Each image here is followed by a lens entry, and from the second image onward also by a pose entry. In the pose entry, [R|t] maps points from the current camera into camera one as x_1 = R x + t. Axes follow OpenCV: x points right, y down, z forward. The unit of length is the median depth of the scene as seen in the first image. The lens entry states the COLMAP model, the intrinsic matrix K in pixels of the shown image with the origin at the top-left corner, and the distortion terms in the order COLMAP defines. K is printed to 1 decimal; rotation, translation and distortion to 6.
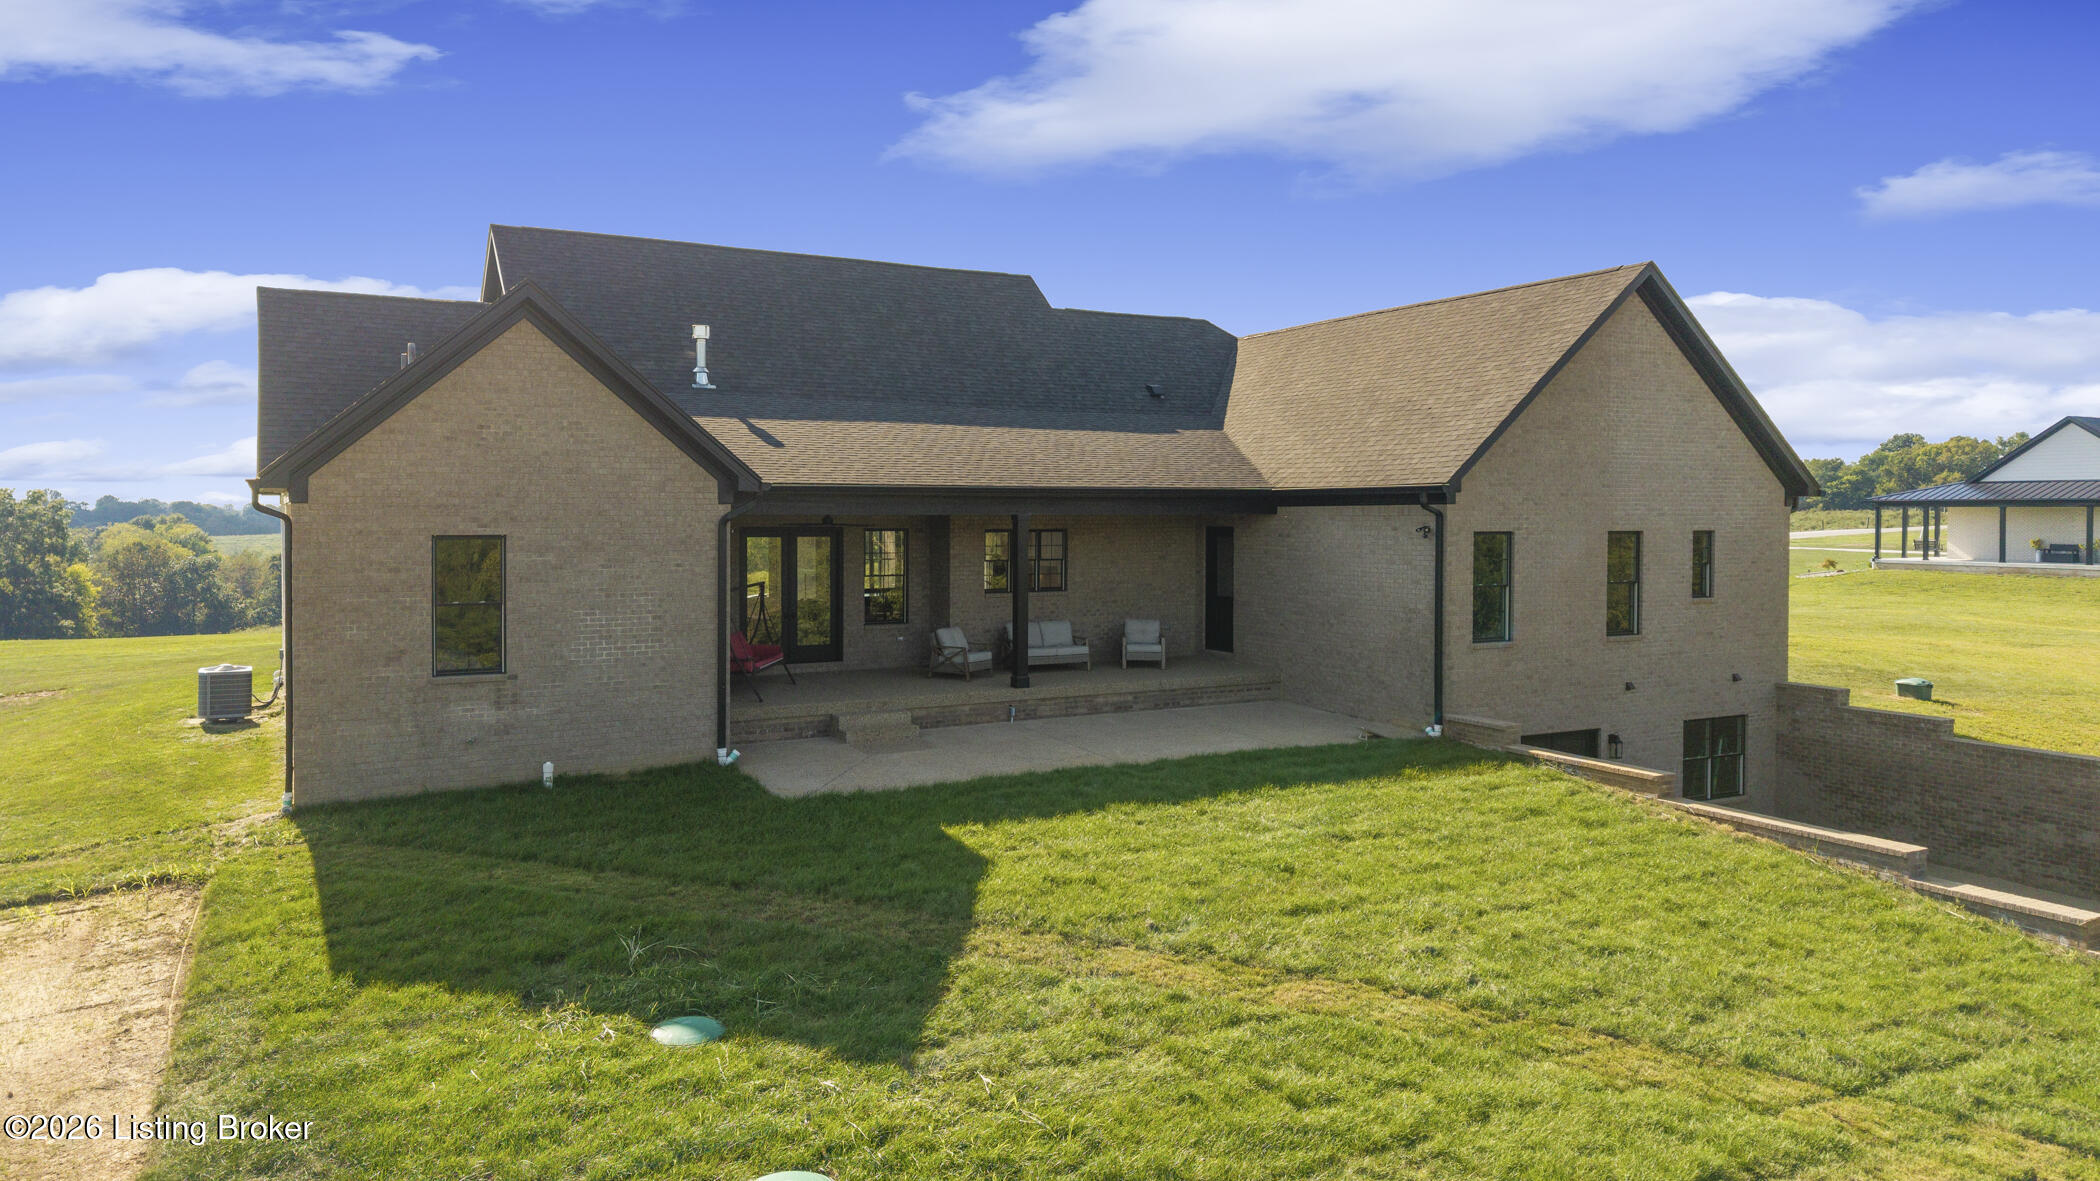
lens RADIAL K [[1430.9, 0, 1047.5], [0, 1430.9, 520.2], [0, 0, 1]] dist [0.006816, 0.000758]
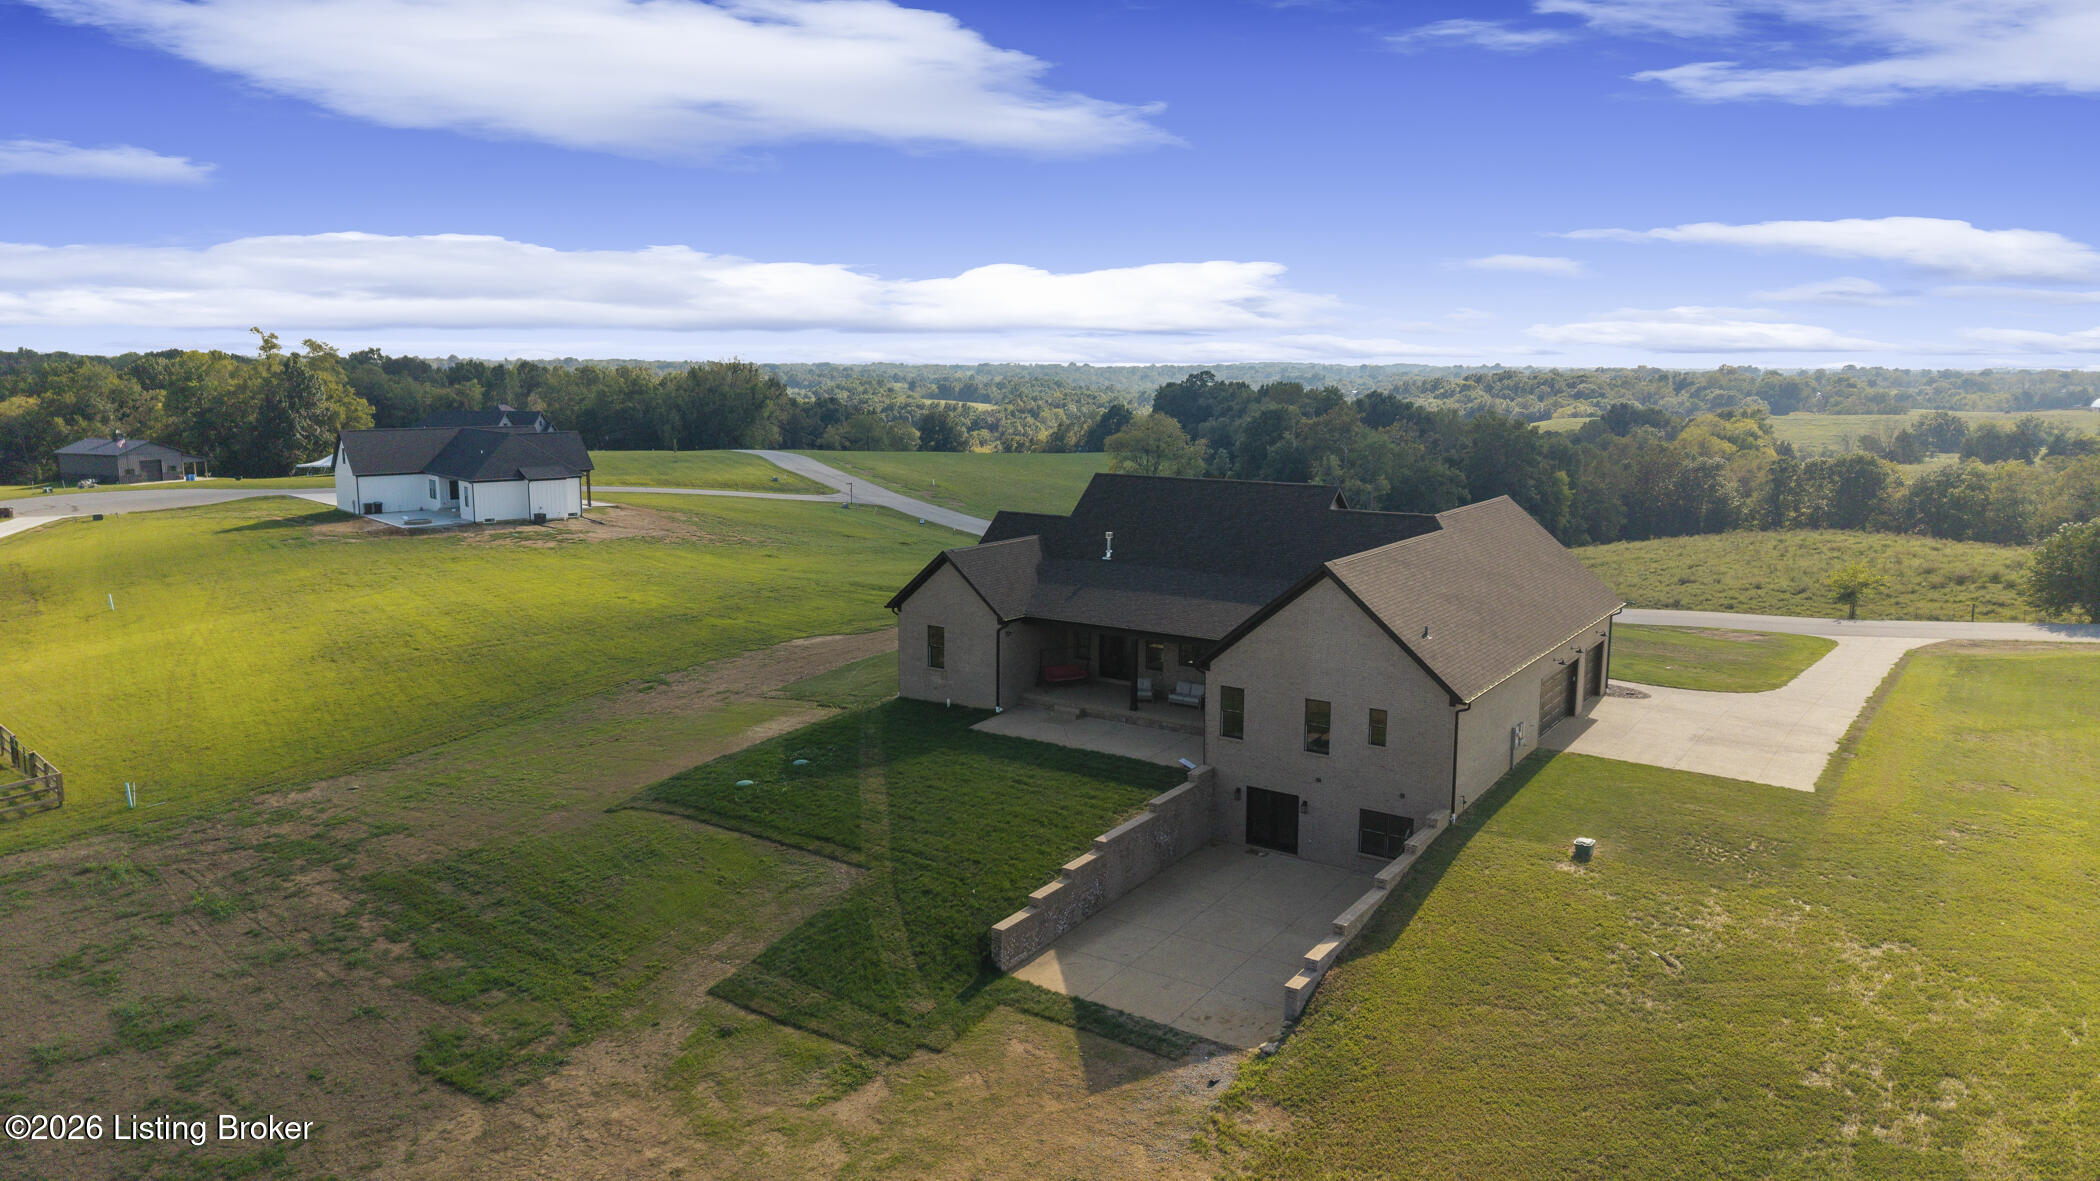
lens RADIAL K [[1398.1, 0, 1043.7], [0, 1398.1, 591.9], [0, 0, 1]] dist [0.044412, -0.045471]
pose [[0.458410, 0.146748, -0.876542, 1.964889], [-0.012729, 0.987257, 0.158627, -0.452754], [0.888650, -0.061559, 0.454436, -0.172404]]
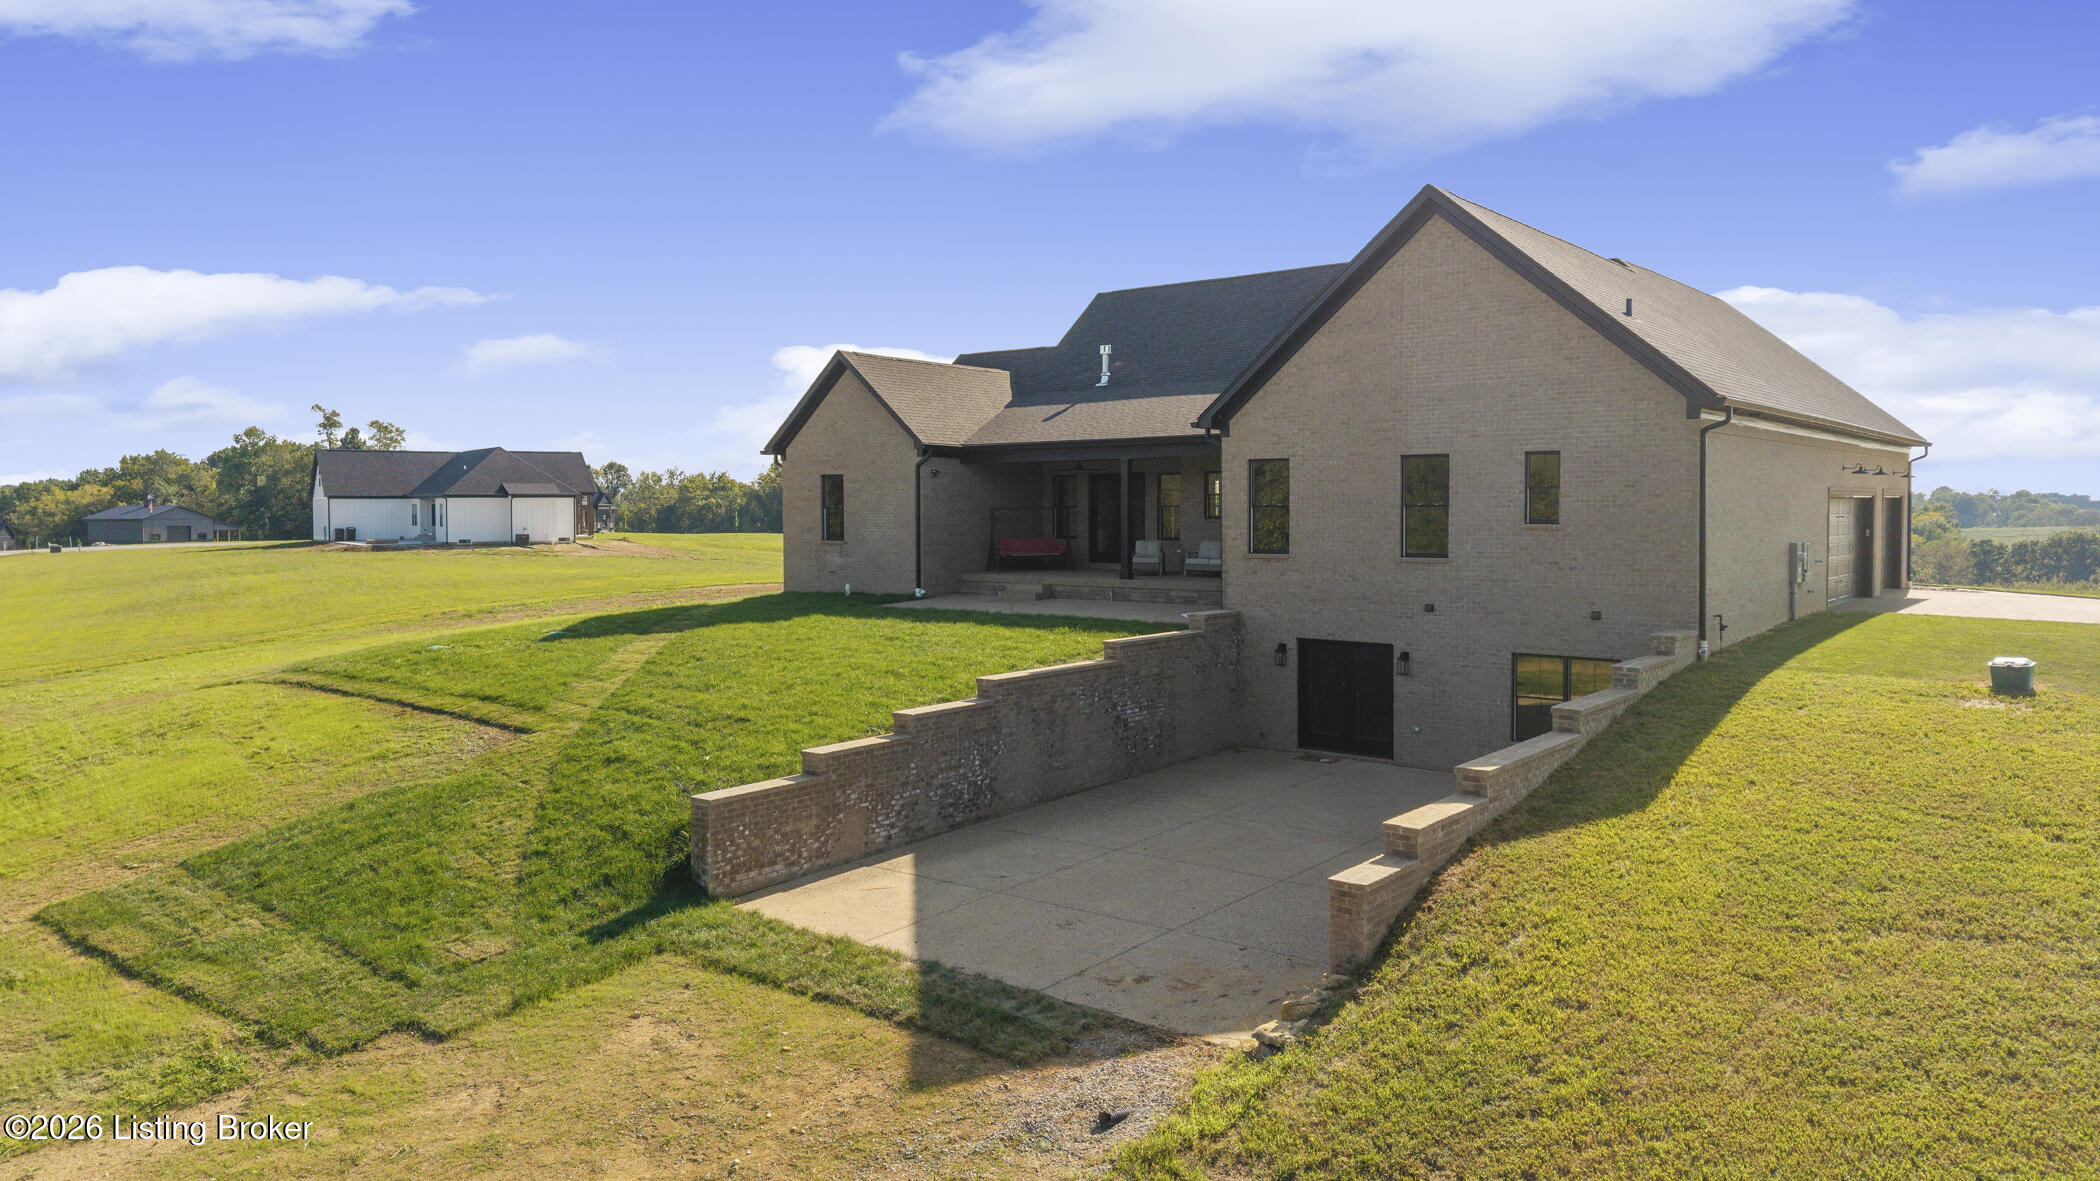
lens RADIAL K [[1402.3, 0, 1050.0], [0, 1402.3, 590.5], [0, 0, 1]] dist [0.011370, -0.000781]
pose [[0.384559, 0.051316, -0.921673, 1.298809], [-0.003778, 0.998533, 0.054019, 0.054183], [0.923093, -0.017292, 0.384189, 0.395665]]
